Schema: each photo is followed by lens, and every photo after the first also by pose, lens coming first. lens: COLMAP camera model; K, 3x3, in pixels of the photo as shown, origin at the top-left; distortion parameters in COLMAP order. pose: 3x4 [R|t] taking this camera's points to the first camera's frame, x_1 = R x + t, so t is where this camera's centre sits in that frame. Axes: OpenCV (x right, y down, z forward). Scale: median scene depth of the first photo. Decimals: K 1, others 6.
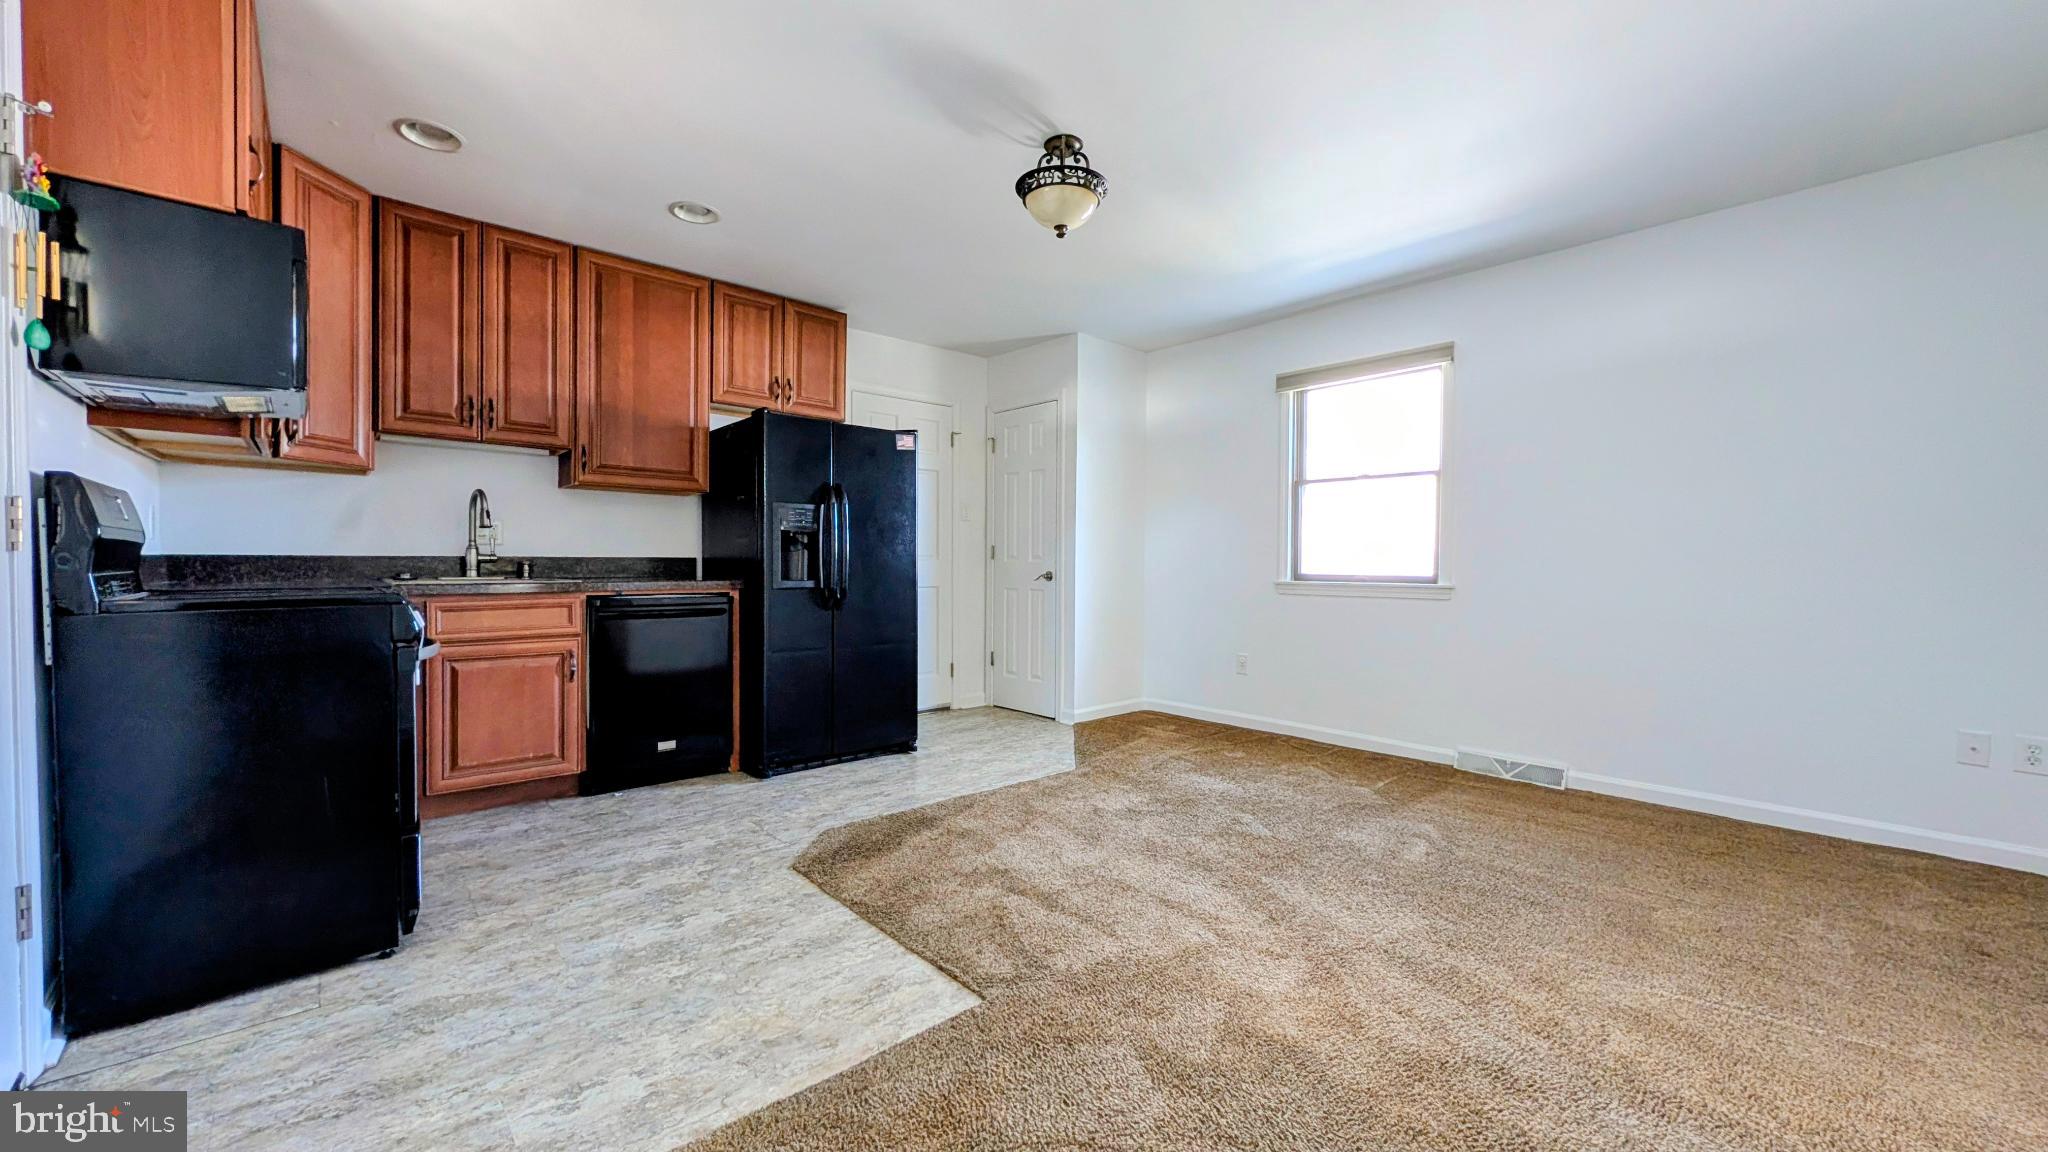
lens RADIAL K [[793.0, 0, 1022.8], [0, 793.0, 565.1], [0, 0, 1]] dist [0.001280, 0.001350]
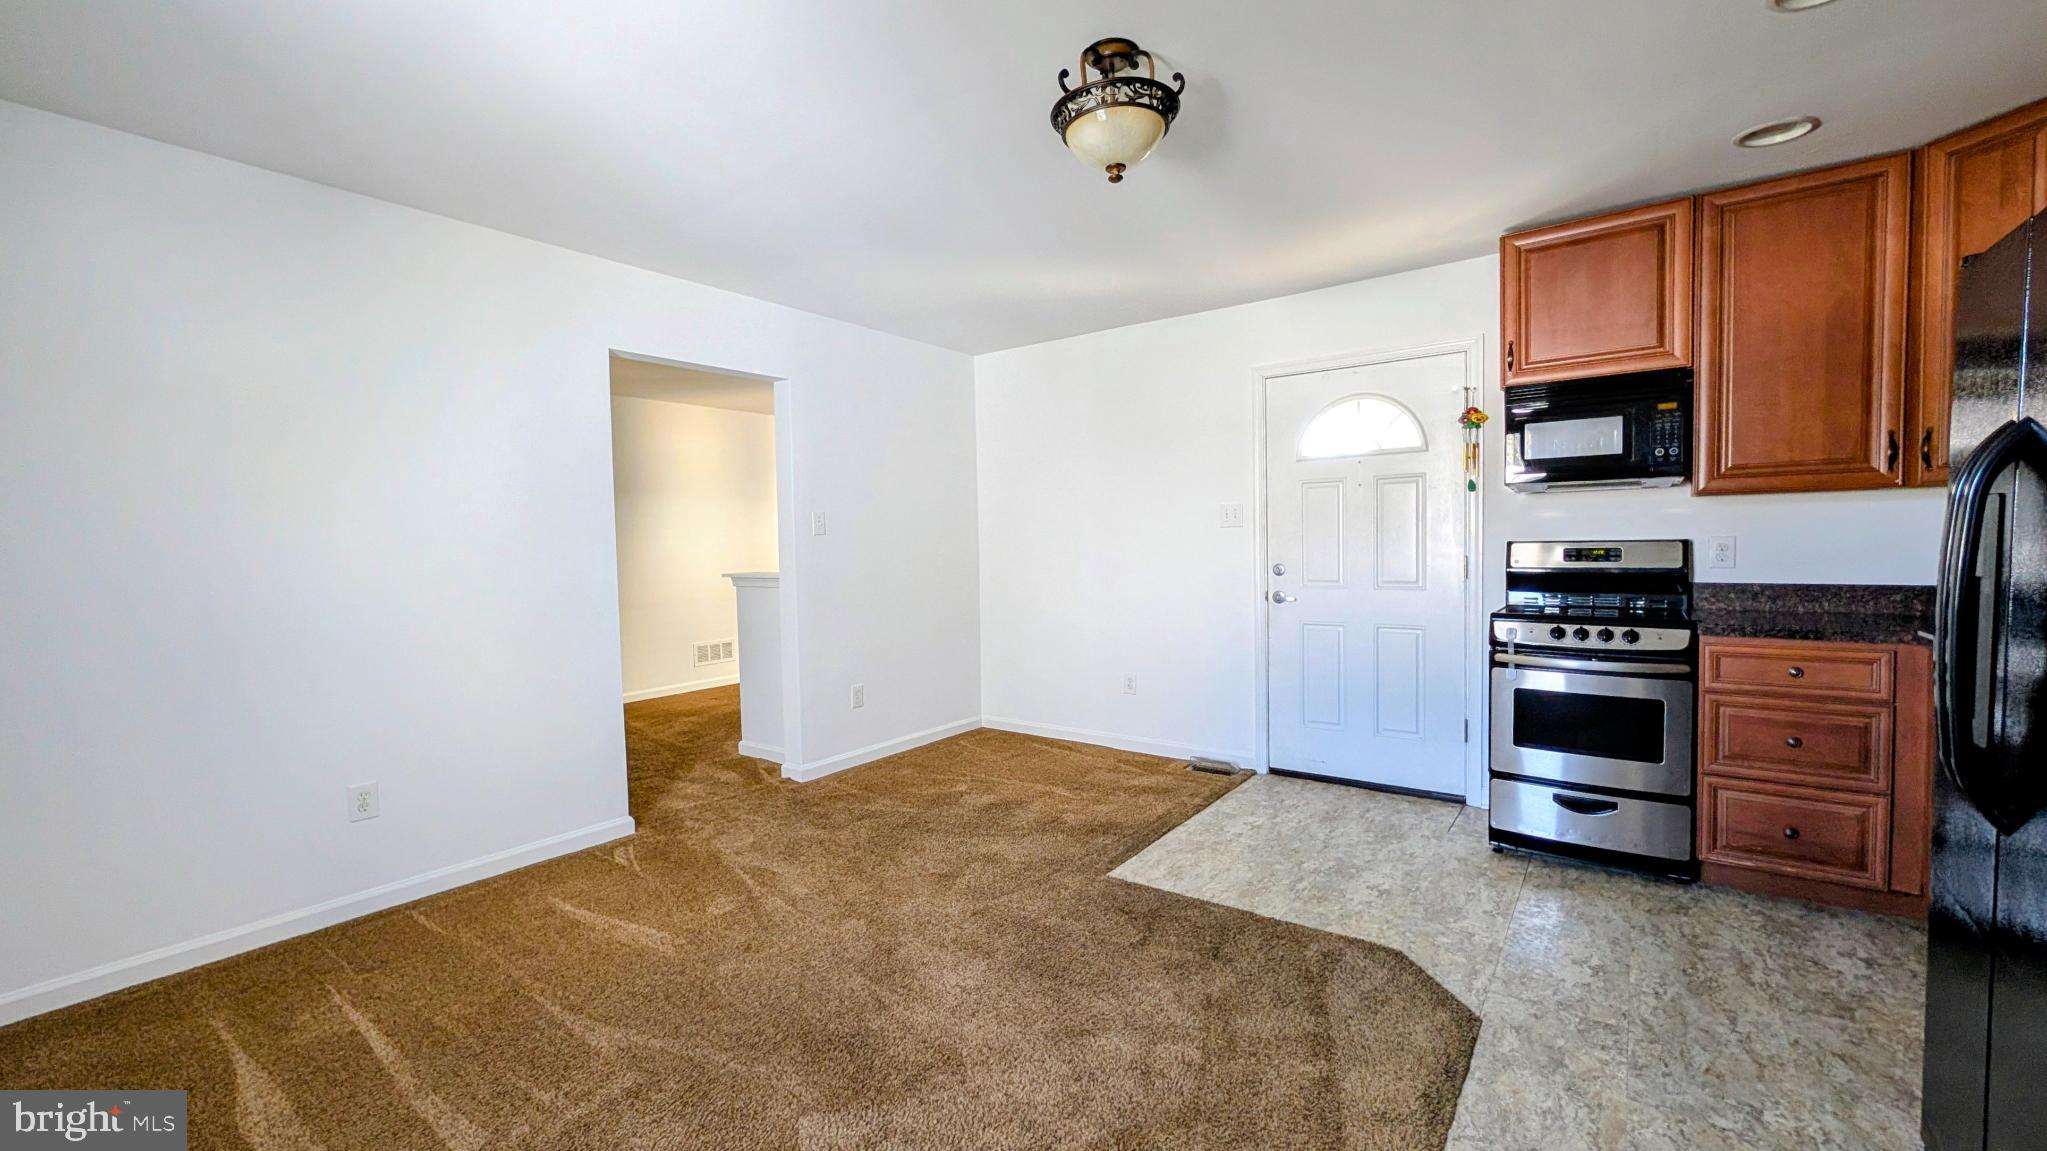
lens RADIAL K [[792.6, 0, 1025.7], [0, 792.6, 580.8], [0, 0, 1]] dist [0.001280, 0.001350]
pose [[-0.979558, 0.023533, -0.199779, 0.219441], [0.012676, 0.998381, 0.055453, -0.070052], [0.200761, 0.051787, -0.978271, 1.338747]]
